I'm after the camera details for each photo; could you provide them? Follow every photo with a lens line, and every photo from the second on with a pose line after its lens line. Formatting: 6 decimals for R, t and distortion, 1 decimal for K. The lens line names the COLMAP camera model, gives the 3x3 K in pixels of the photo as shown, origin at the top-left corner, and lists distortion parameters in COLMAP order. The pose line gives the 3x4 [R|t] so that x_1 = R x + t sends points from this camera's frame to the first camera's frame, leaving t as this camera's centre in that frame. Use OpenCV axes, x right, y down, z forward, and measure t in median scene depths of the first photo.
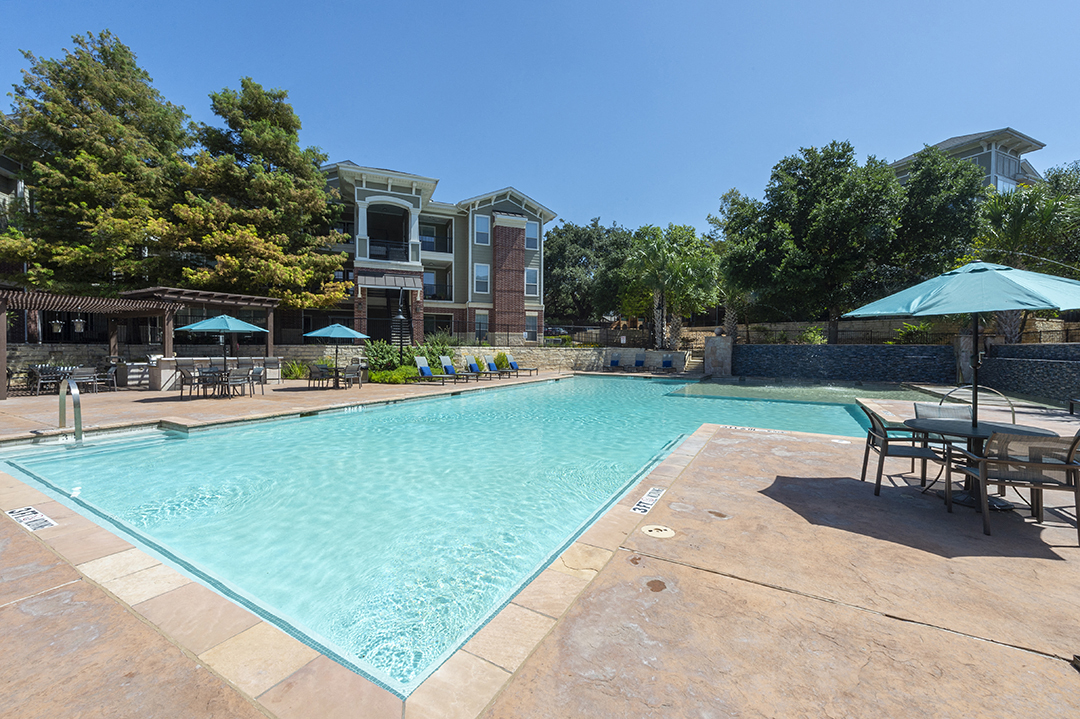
lens RADIAL K [[424.8, 0, 562.3], [0, 424.8, 347.7], [0, 0, 1]] dist [0.000460, 0.000276]
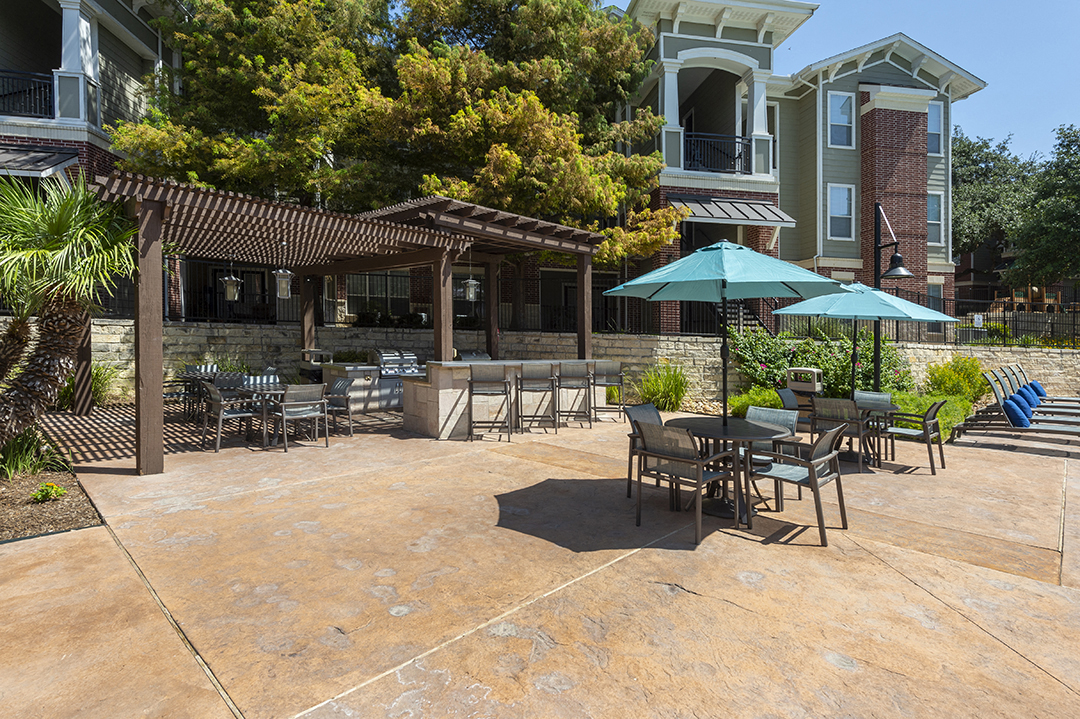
lens RADIAL K [[561.2, 0, 583.3], [0, 561.2, 354.7], [0, 0, 1]] dist [0.009512, -0.006176]
pose [[0.972018, 0.028779, -0.233137, -0.508779], [-0.021484, 0.999199, 0.033771, -0.003598], [0.233922, -0.027818, 0.971857, 0.366704]]
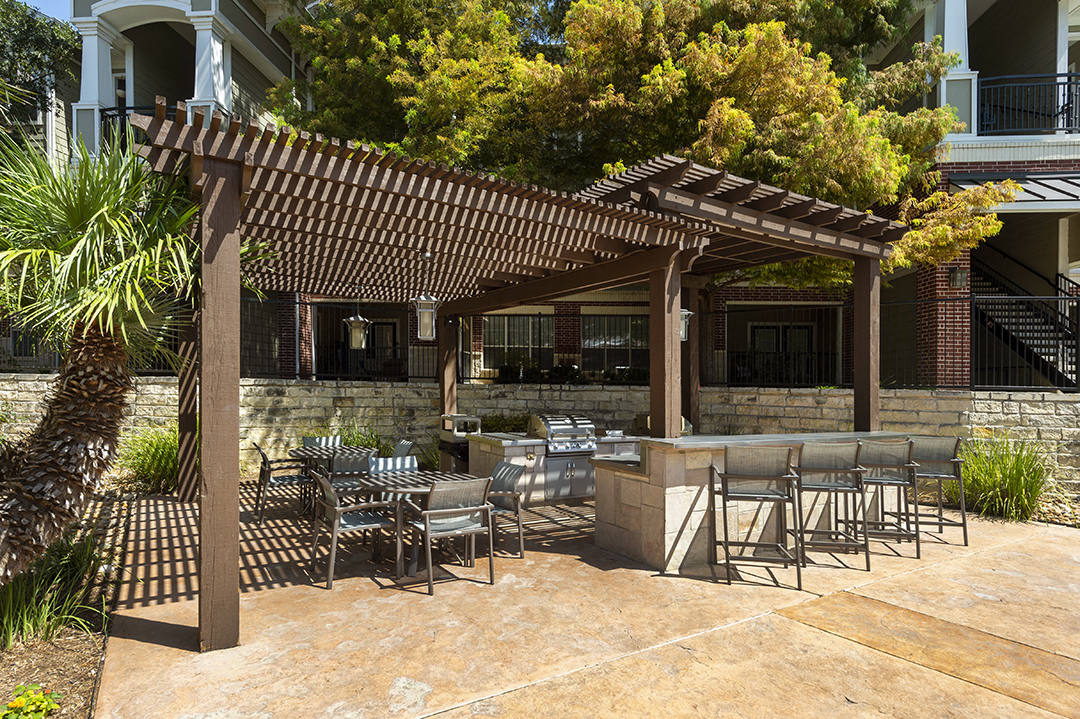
lens RADIAL K [[625.9, 0, 551.7], [0, 625.9, 389.1], [0, 0, 1]] dist [0.006615, 0.001031]
pose [[0.874896, 0.010067, -0.484207, -0.631436], [-0.011512, 0.999934, -0.000012, -0.003547], [0.484175, 0.005585, 0.874954, 0.494659]]
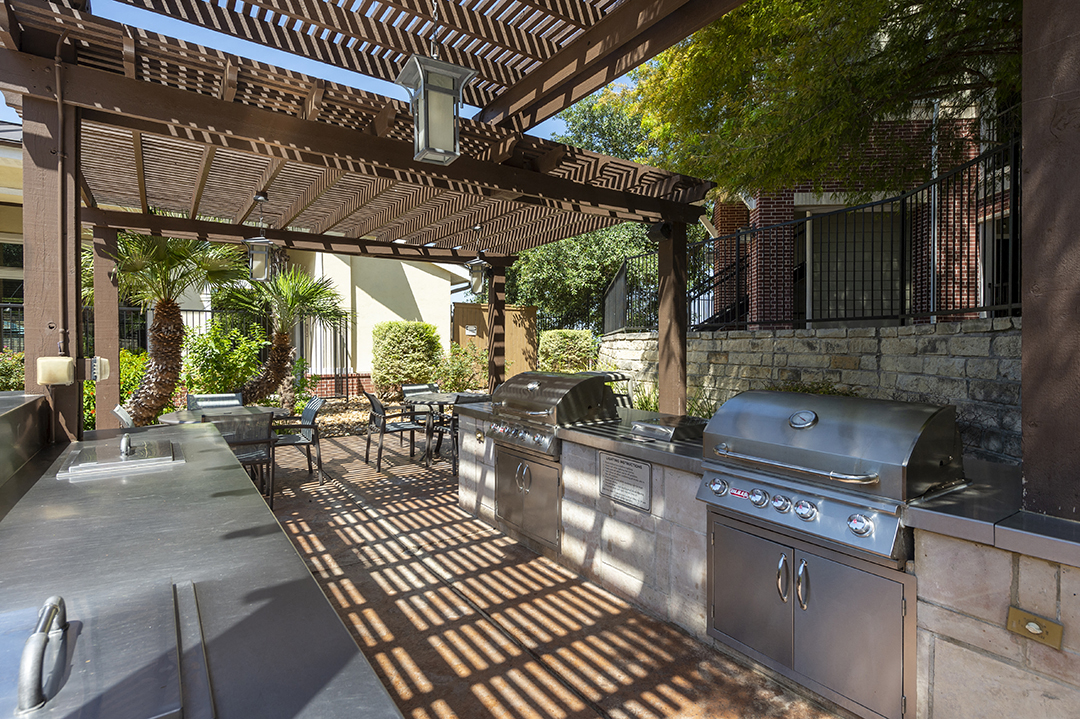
lens RADIAL K [[561.2, 0, 538.0], [0, 561.2, 356.5], [0, 0, 1]] dist [0.009512, -0.006176]
pose [[-0.465960, 0.009590, -0.884754, -0.657317], [-0.006141, 0.999882, 0.014072, 0.005712], [0.884784, 0.011990, -0.465846, 1.032724]]
